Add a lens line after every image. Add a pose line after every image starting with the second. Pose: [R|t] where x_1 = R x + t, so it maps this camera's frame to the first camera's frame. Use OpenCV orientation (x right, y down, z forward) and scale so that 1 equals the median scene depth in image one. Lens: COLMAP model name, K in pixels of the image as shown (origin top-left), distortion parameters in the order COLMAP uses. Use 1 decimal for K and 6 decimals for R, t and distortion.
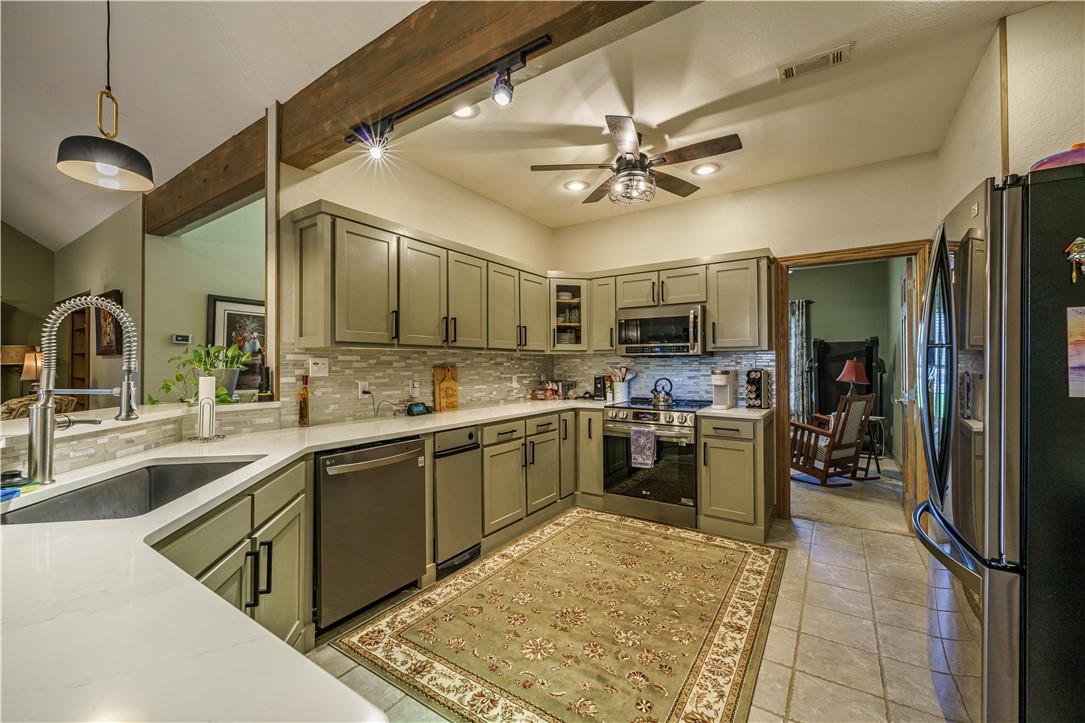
lens RADIAL K [[438.9, 0, 538.8], [0, 438.9, 359.4], [0, 0, 1]] dist [-0.001302, -0.000289]
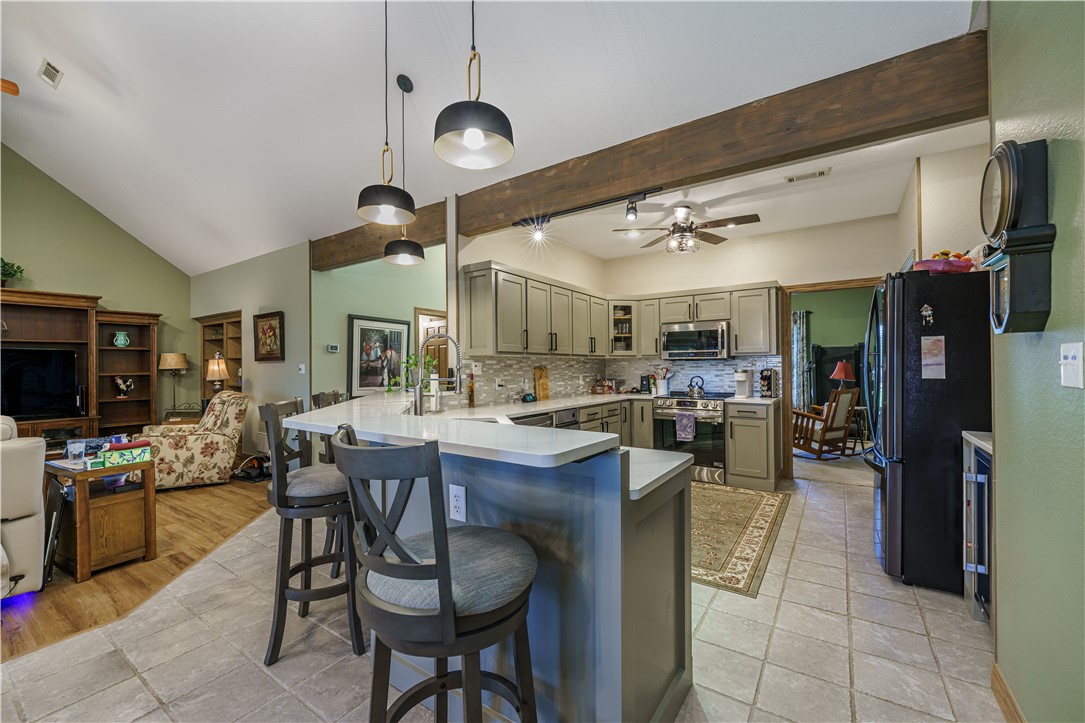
lens RADIAL K [[441.1, 0, 541.4], [0, 441.1, 364.2], [0, 0, 1]] dist [-0.000054, -0.000187]
pose [[0.999986, -0.004950, 0.001740, -0.204095], [0.004944, 0.999980, 0.003847, -0.000667], [-0.001759, -0.003838, 0.999991, -0.359179]]
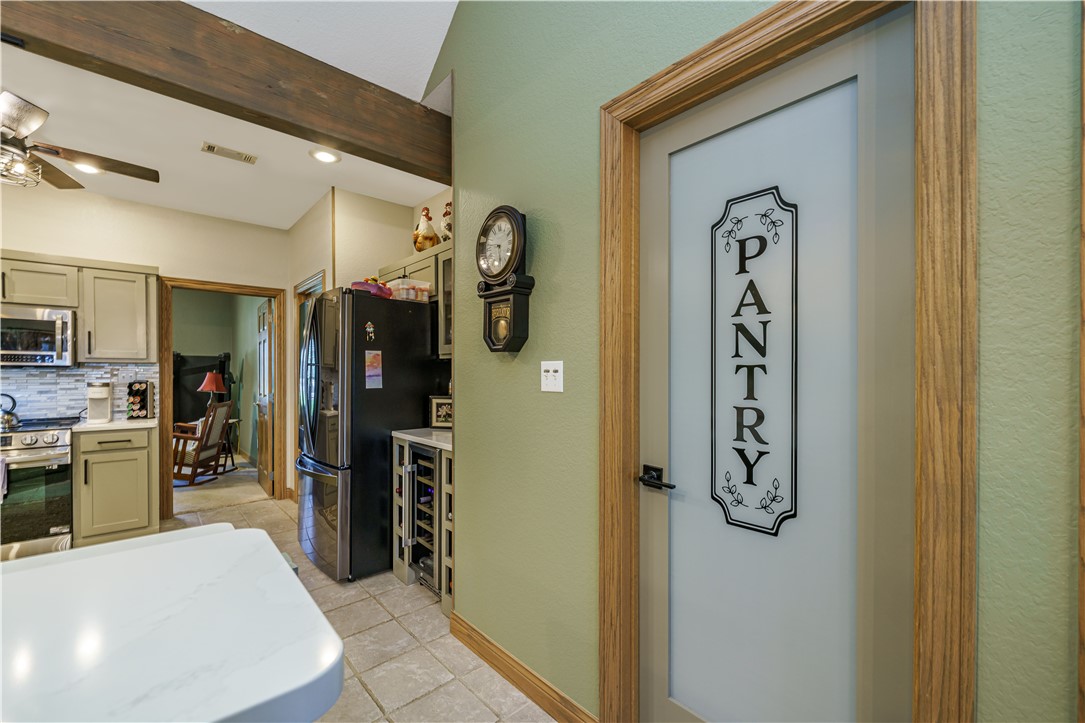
lens RADIAL K [[440.4, 0, 538.0], [0, 440.4, 374.0], [0, 0, 1]] dist [-0.000166, -0.000023]
pose [[0.245386, 0.002233, 0.969423, -0.270857], [-0.006466, 0.999979, -0.000666, 0.000964], [-0.969404, -0.006105, 0.245395, -0.151251]]
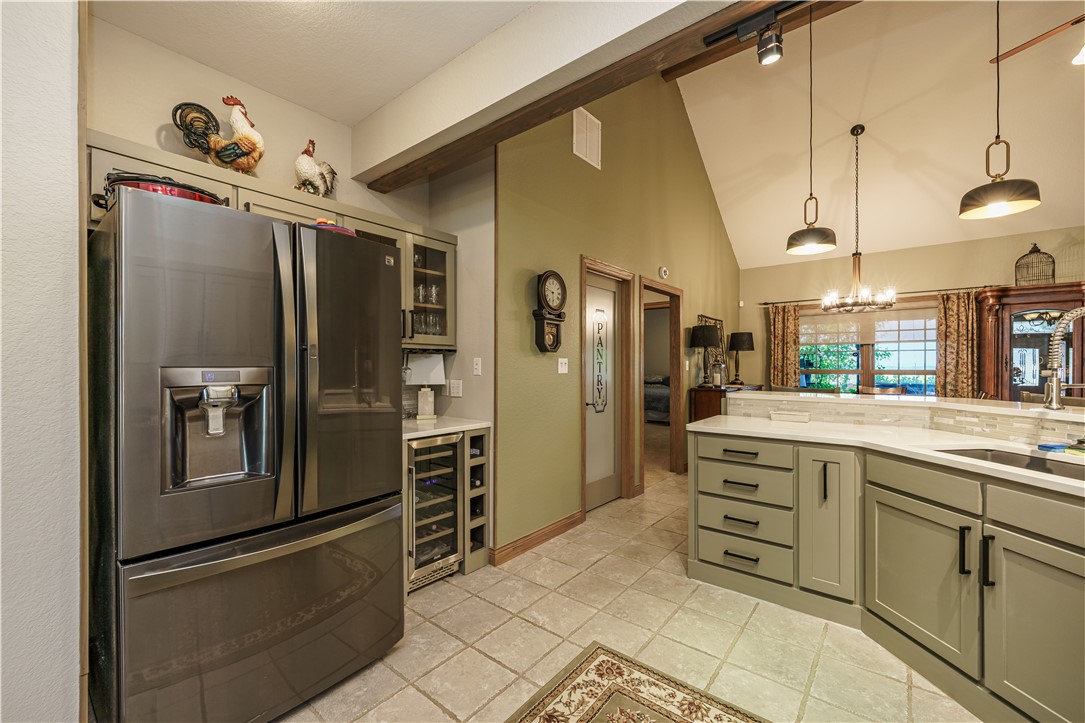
lens RADIAL K [[448.1, 0, 524.3], [0, 448.1, 364.9], [0, 0, 1]] dist [-0.000172, -0.000063]
pose [[-0.993473, 0.002323, 0.114047, 0.133033], [0.001623, 0.999979, -0.006233, 0.006496], [-0.114059, -0.006007, -0.993456, 0.857285]]
